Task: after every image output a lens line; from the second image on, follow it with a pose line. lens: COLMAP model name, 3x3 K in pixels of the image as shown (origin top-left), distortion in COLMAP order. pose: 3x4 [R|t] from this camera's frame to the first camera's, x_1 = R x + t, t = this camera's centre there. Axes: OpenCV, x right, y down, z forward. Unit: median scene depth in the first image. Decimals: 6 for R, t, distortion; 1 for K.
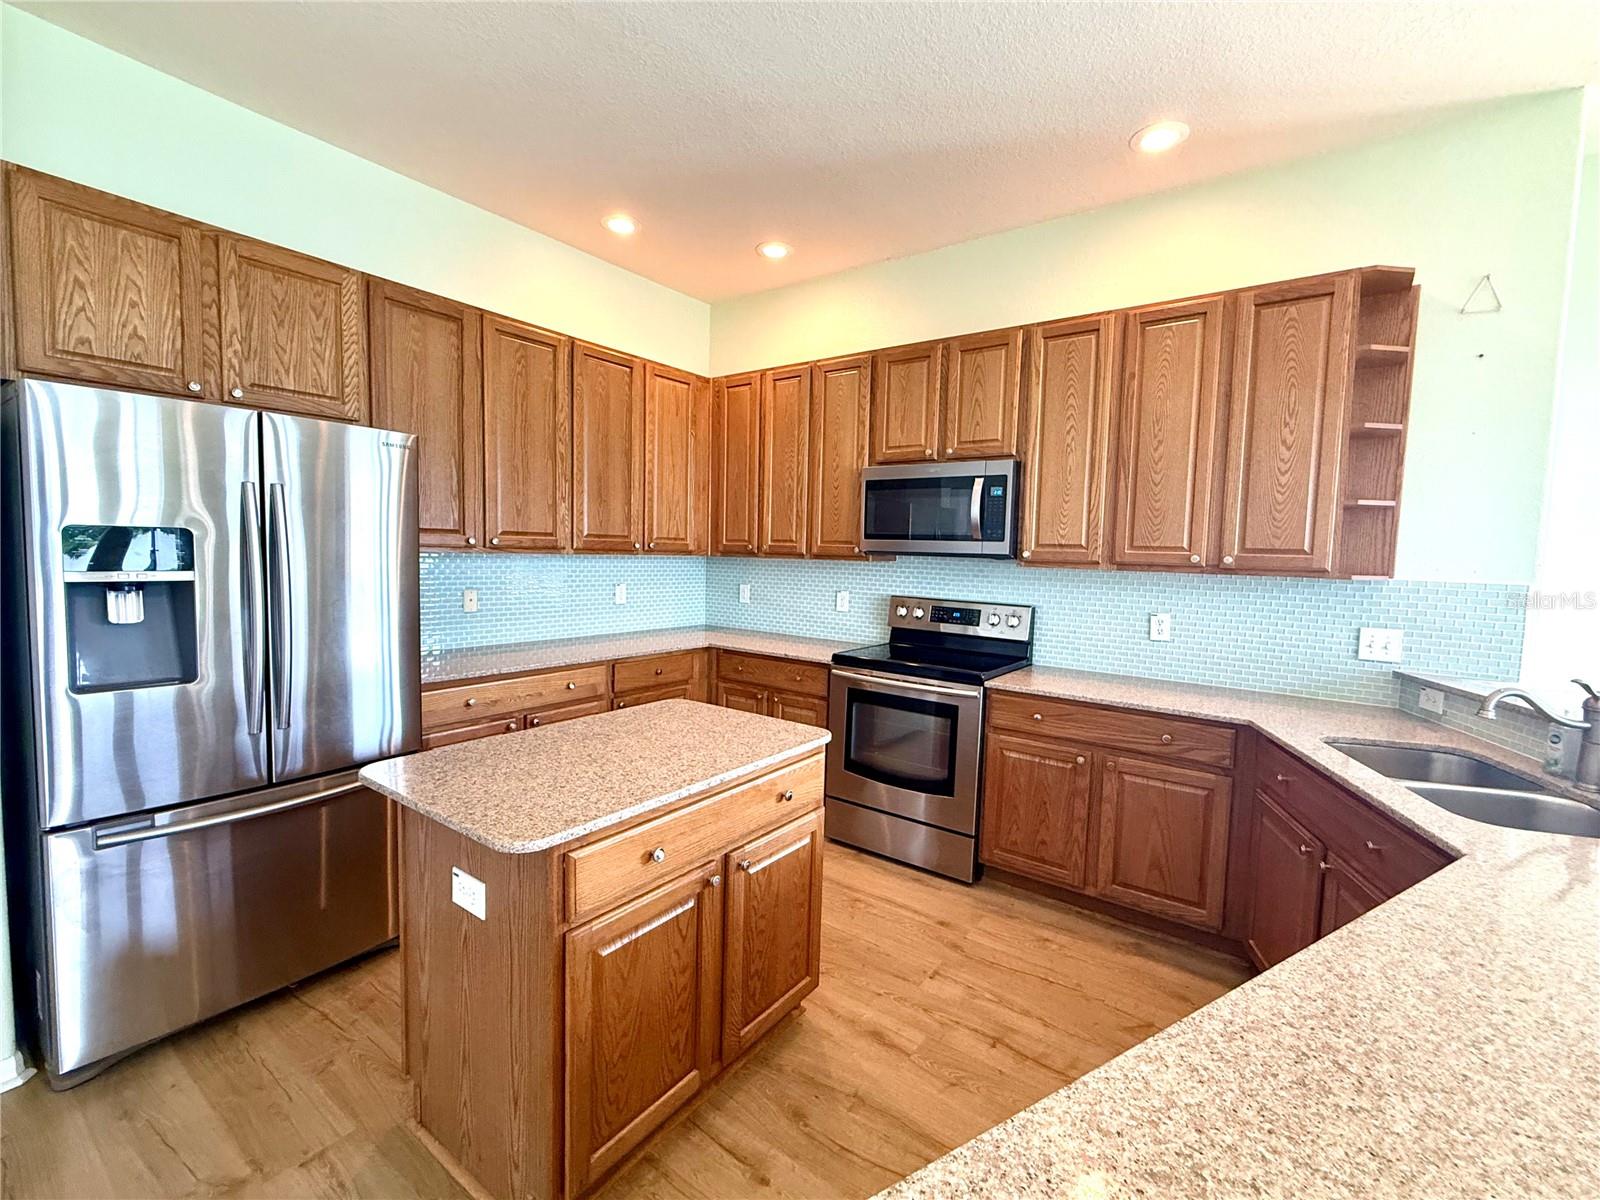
lens RADIAL K [[694.2, 0, 800.2], [0, 694.2, 597.7], [0, 0, 1]] dist [-0.001186, -0.000237]
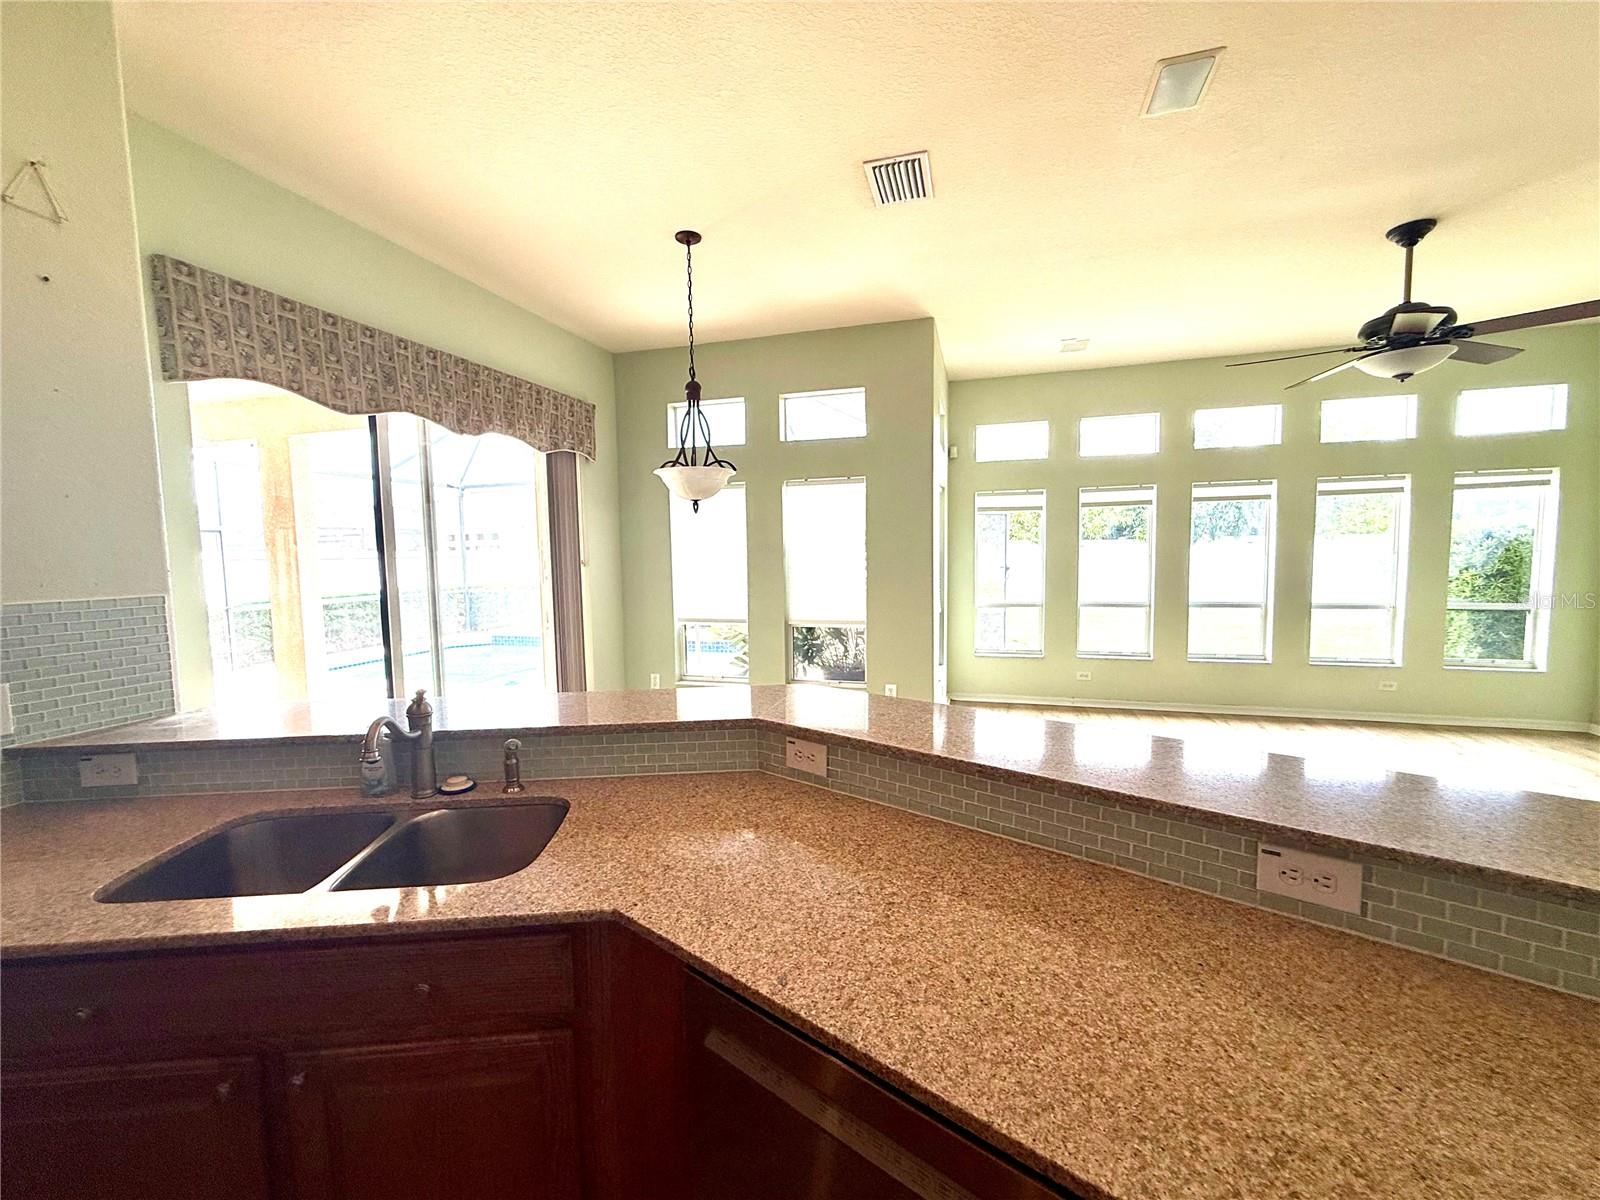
lens RADIAL K [[638.7, 0, 796.3], [0, 638.7, 598.9], [0, 0, 1]] dist [-0.000634, 0.000535]
pose [[-0.335735, -0.096852, 0.936964, 0.072393], [0.071901, 0.989163, 0.128012, -0.045932], [-0.939208, 0.110346, -0.325133, 0.438710]]
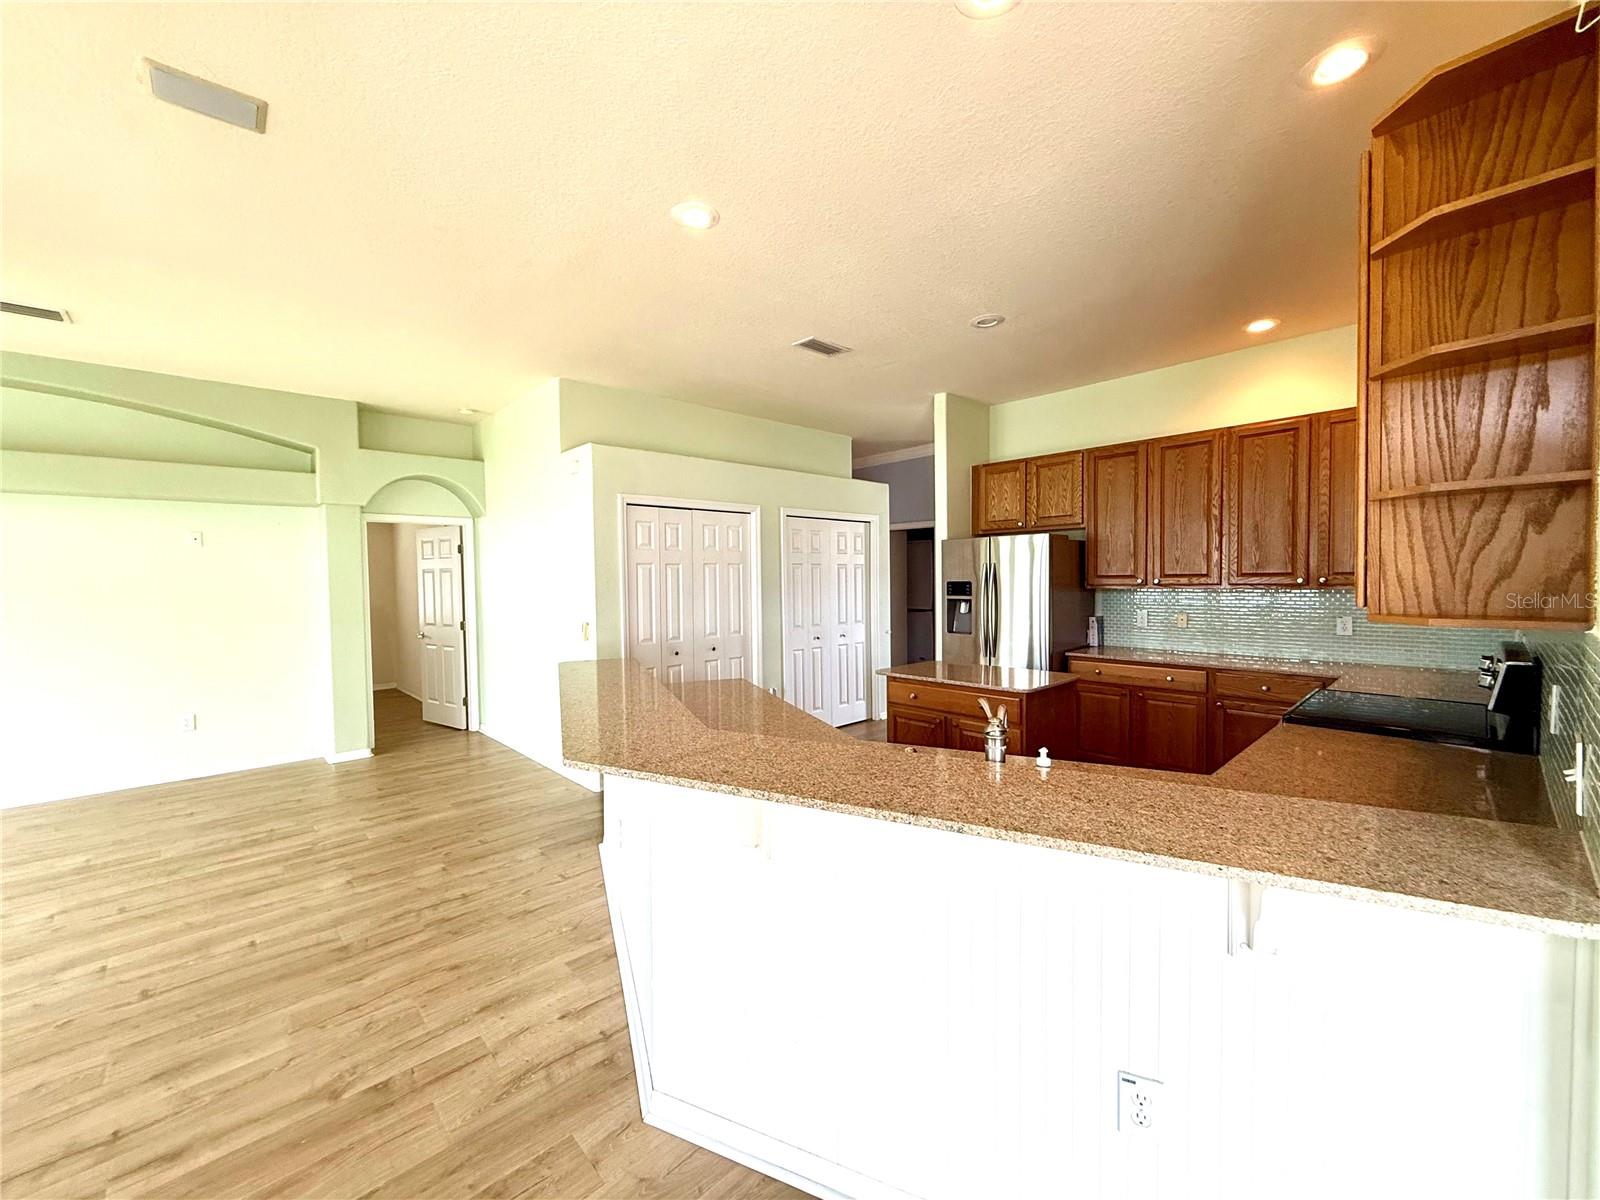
lens RADIAL K [[638.7, 0, 796.3], [0, 638.7, 598.9], [0, 0, 1]] dist [-0.000634, 0.000535]
pose [[-0.192536, 0.010993, -0.981228, 1.206676], [-0.058248, 0.998046, 0.022611, -0.028079], [0.979560, 0.061508, -0.191519, 0.506556]]
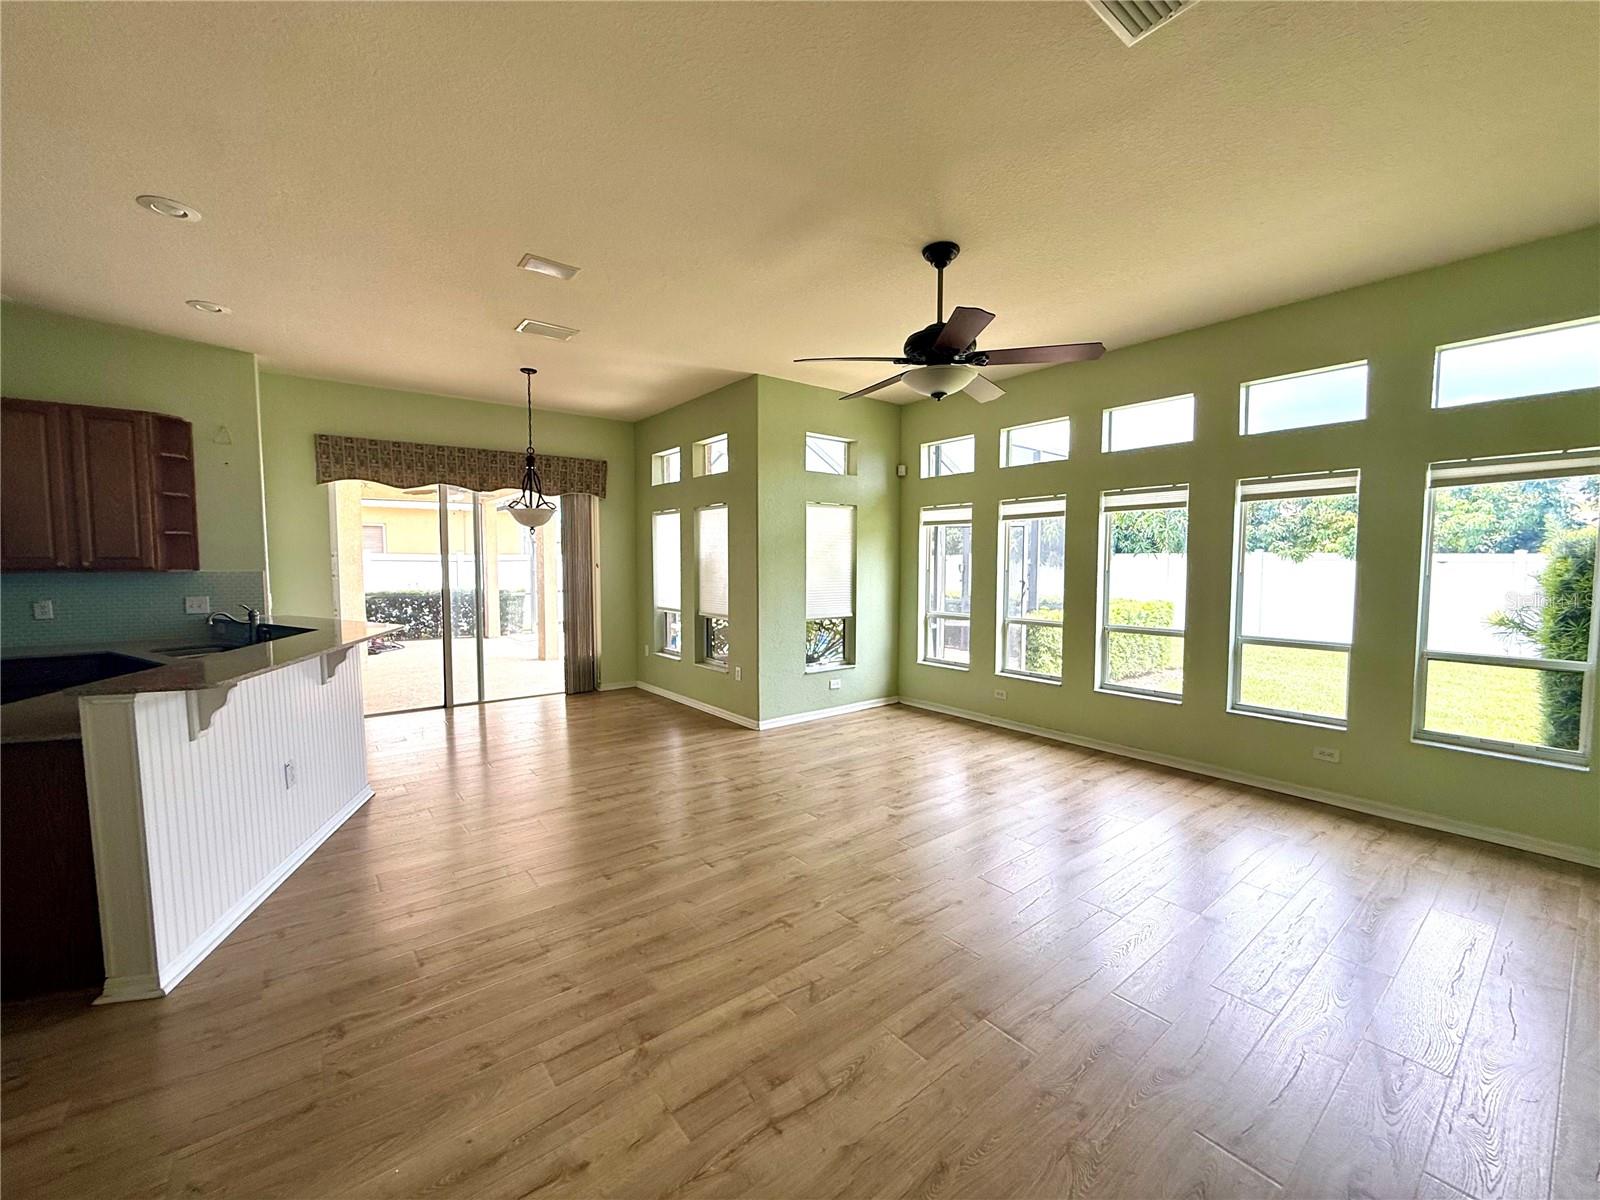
lens RADIAL K [[637.4, 0, 795.6], [0, 637.4, 601.5], [0, 0, 1]] dist [-0.000726, 0.000078]
pose [[0.274579, -0.089660, 0.957375, -0.362595], [0.074088, 0.994656, 0.071903, 0.047986], [-0.958706, 0.051187, 0.279755, -0.976846]]
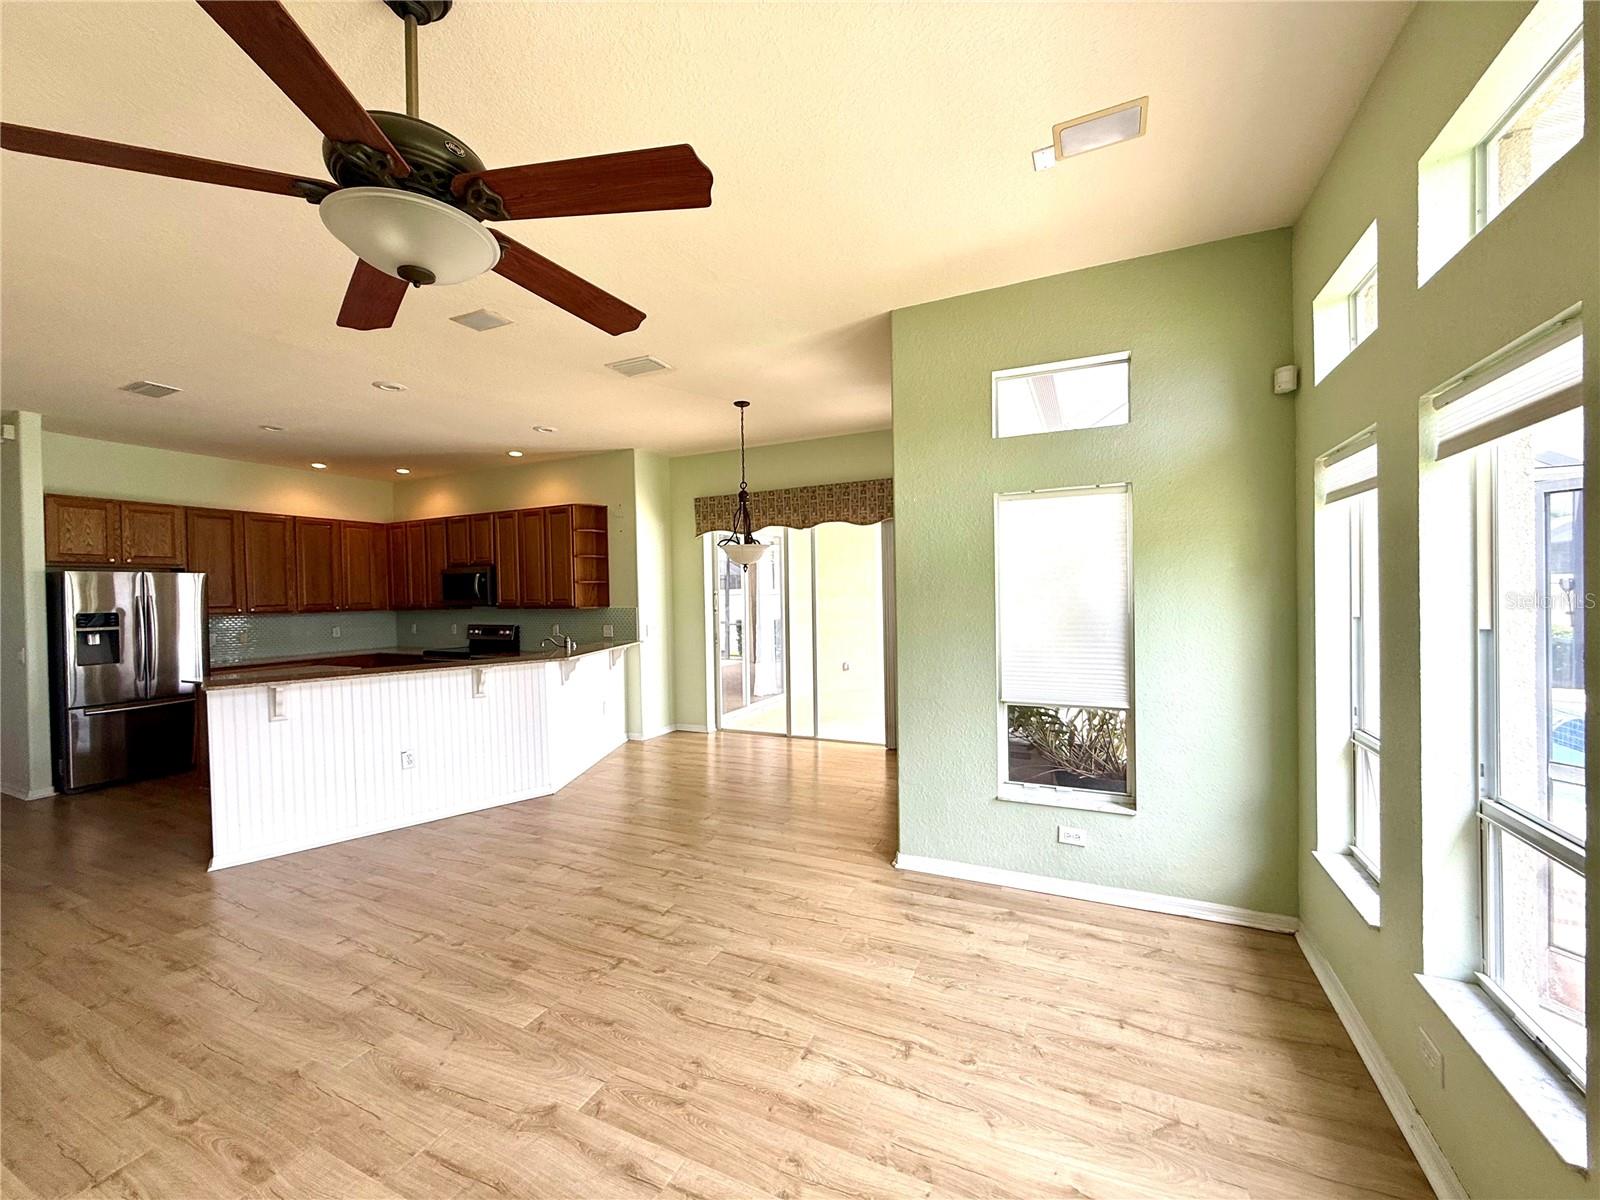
lens RADIAL K [[637.4, 0, 795.6], [0, 637.4, 601.5], [0, 0, 1]] dist [-0.000726, 0.000078]
pose [[0.980834, -0.049051, 0.188569, 0.978122], [0.059288, 0.997036, -0.049031, 0.106470], [-0.185605, 0.059271, 0.980835, -1.482908]]
